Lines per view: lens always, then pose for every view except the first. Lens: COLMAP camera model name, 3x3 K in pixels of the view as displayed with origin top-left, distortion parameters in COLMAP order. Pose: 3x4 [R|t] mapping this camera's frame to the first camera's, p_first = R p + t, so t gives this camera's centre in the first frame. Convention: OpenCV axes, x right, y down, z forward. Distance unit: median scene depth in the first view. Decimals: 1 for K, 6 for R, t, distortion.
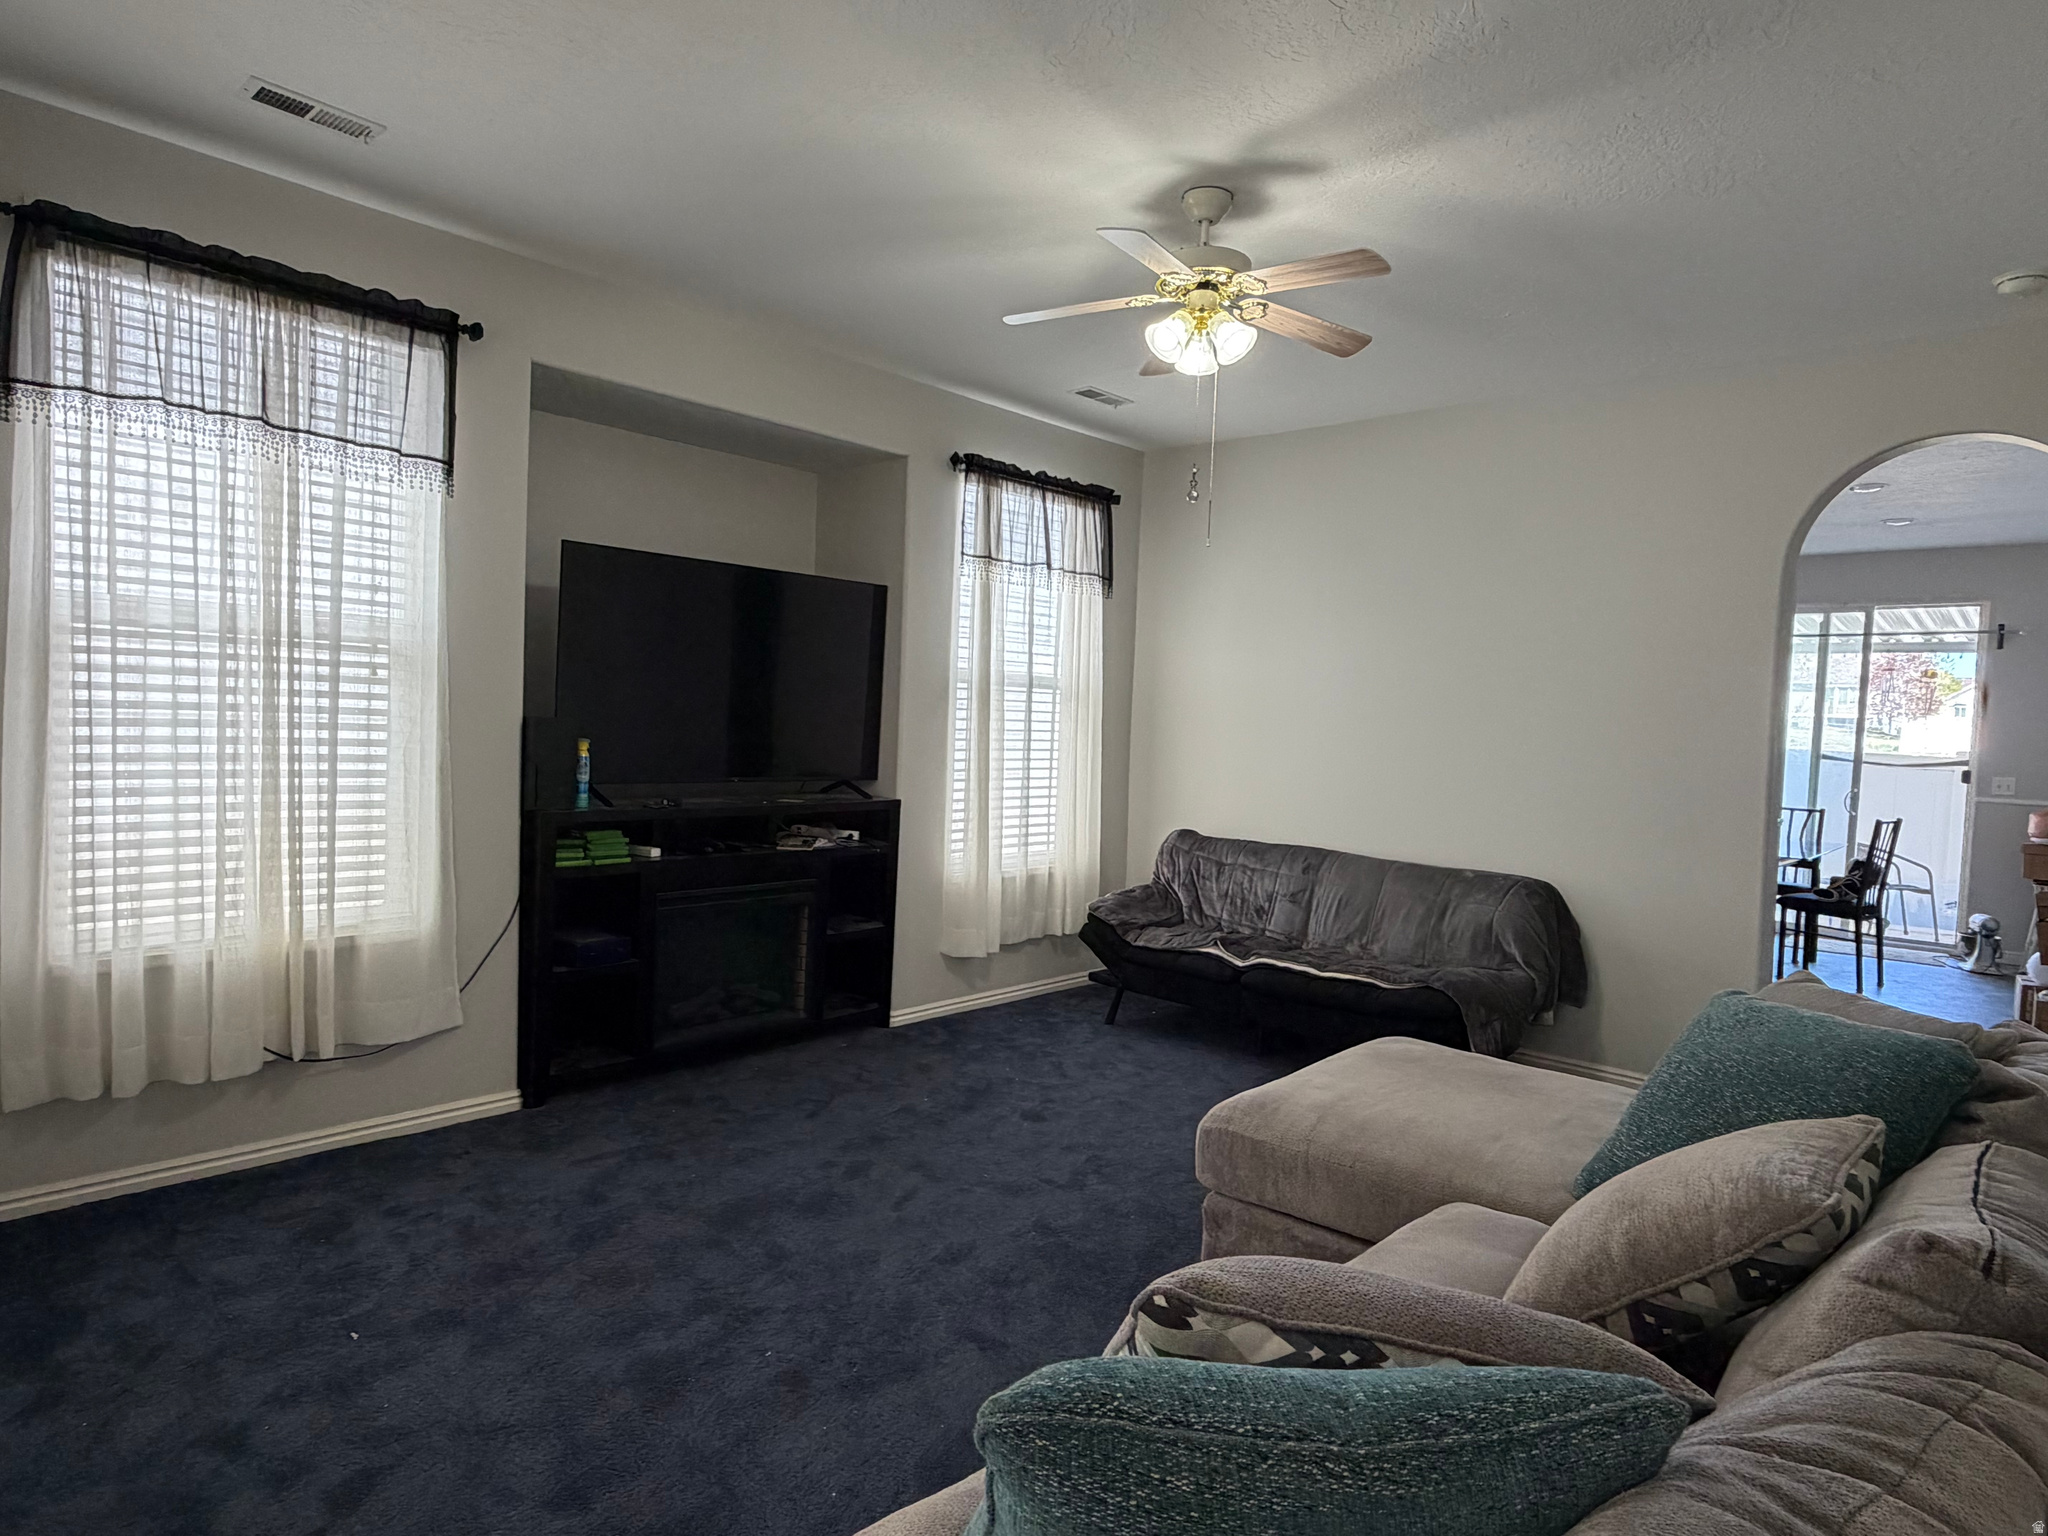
lens RADIAL K [[1212.6, 0, 1024.0], [0, 1212.6, 768.0], [0, 0, 1]] dist [-0.009883, 0.000815]
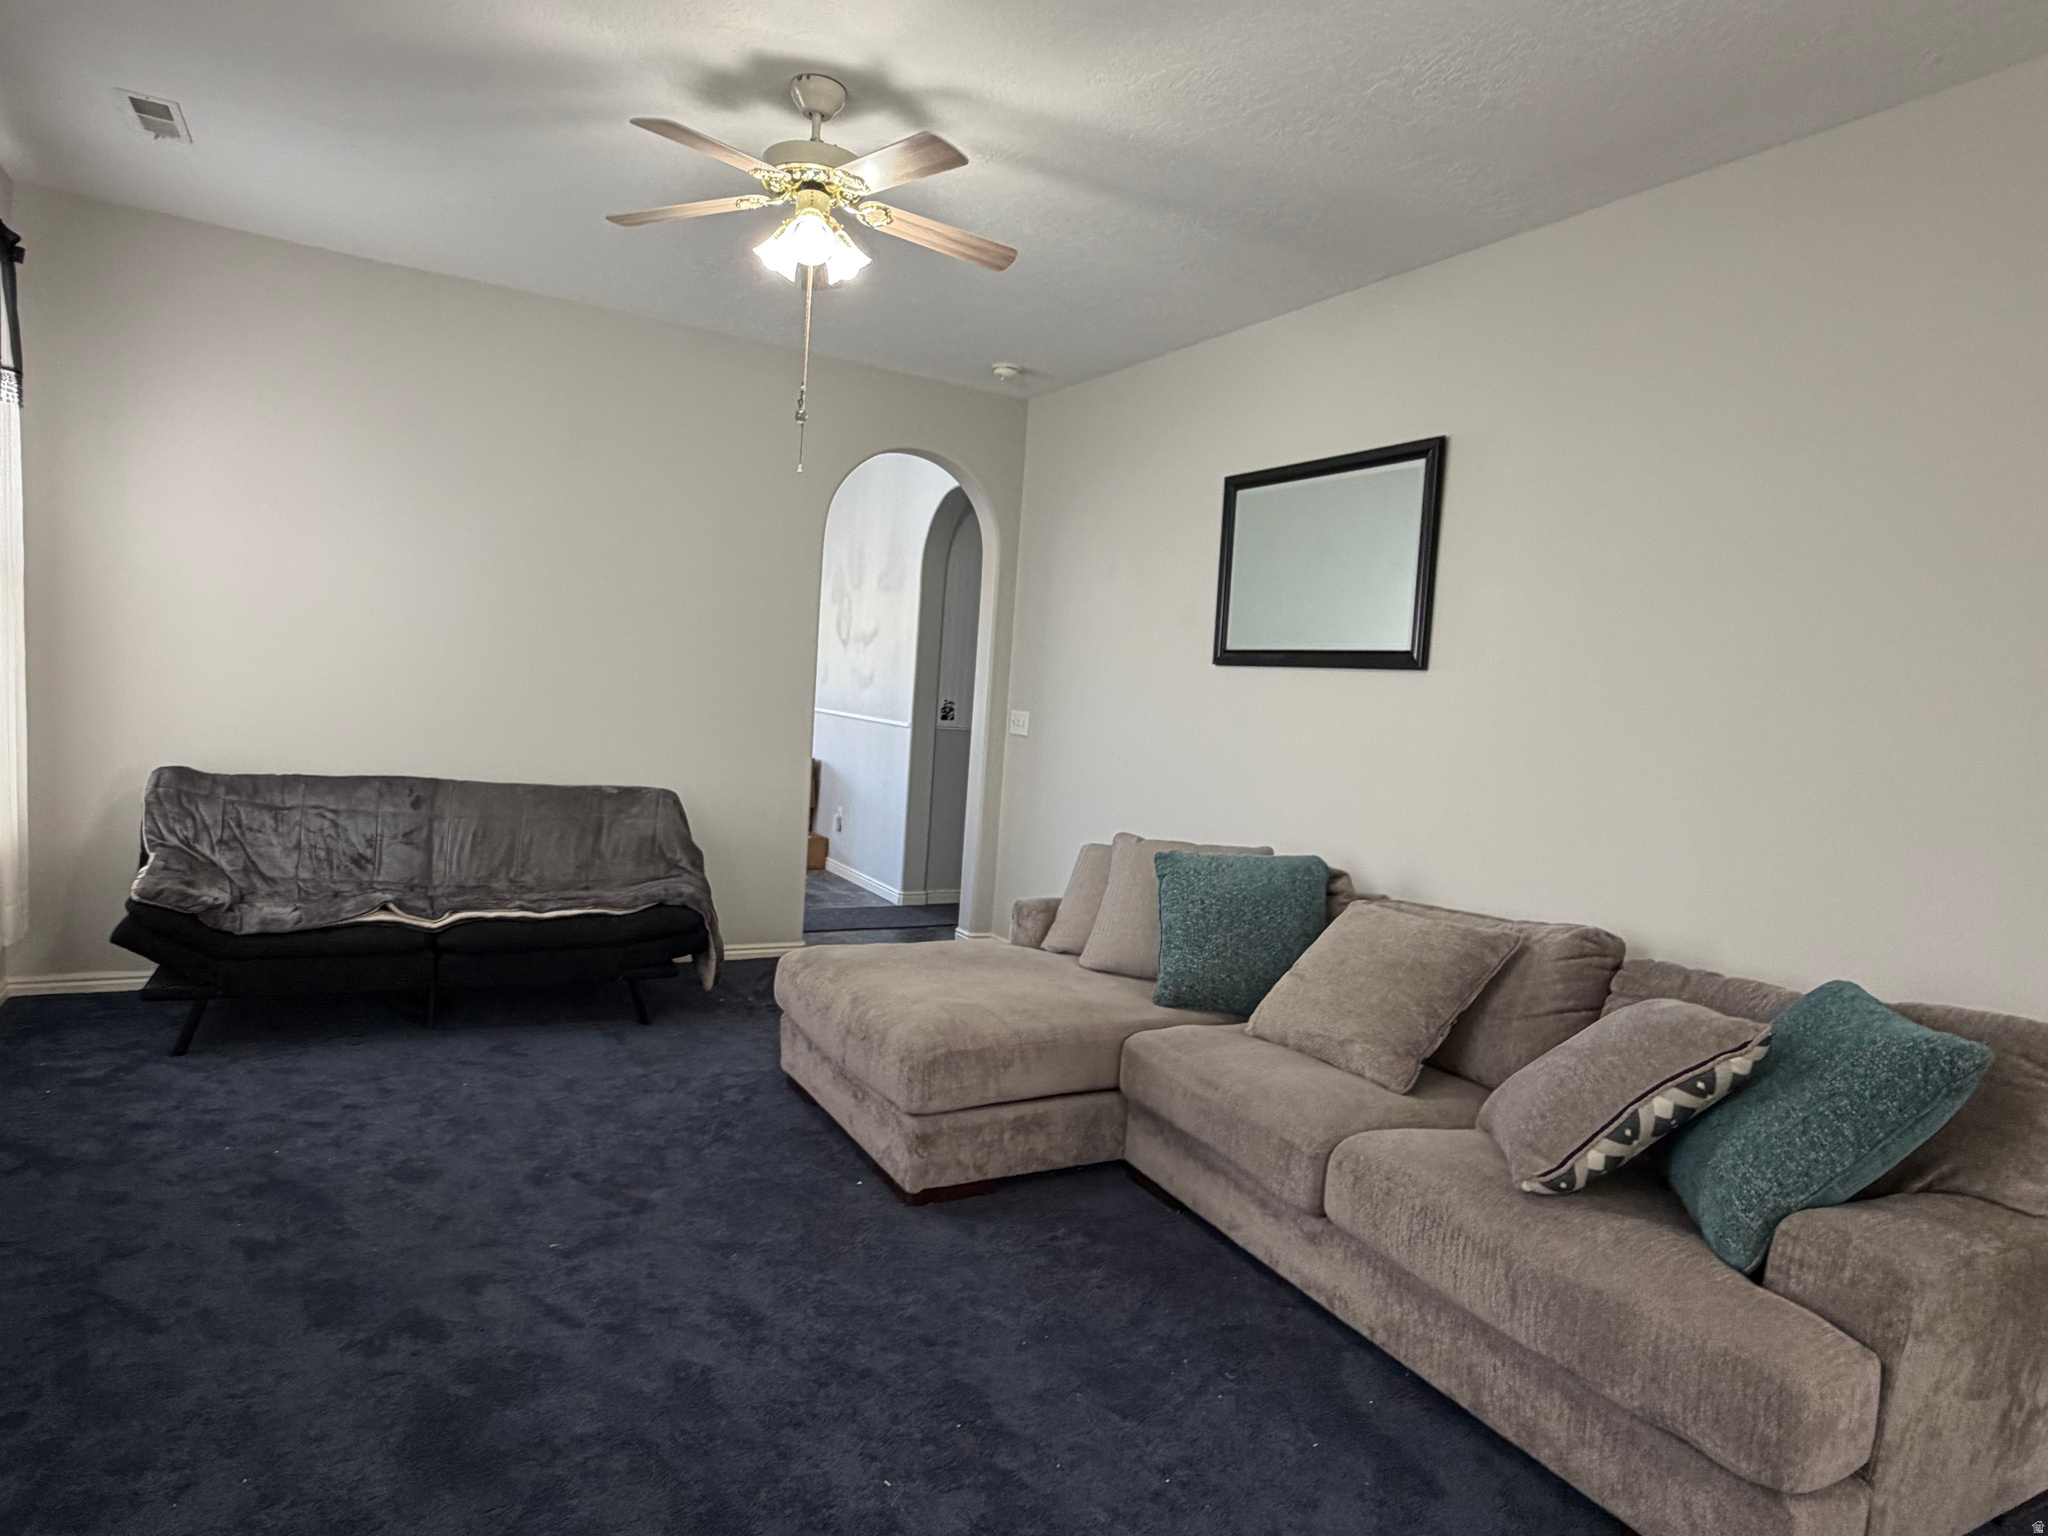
lens RADIAL K [[1212.6, 0, 1024.0], [0, 1212.6, 768.0], [0, 0, 1]] dist [-0.009883, 0.000815]
pose [[0.274689, -0.081142, 0.958103, -0.485800], [-0.024989, 0.995494, 0.091473, -0.030451], [-0.961208, -0.049068, 0.271424, 0.384901]]
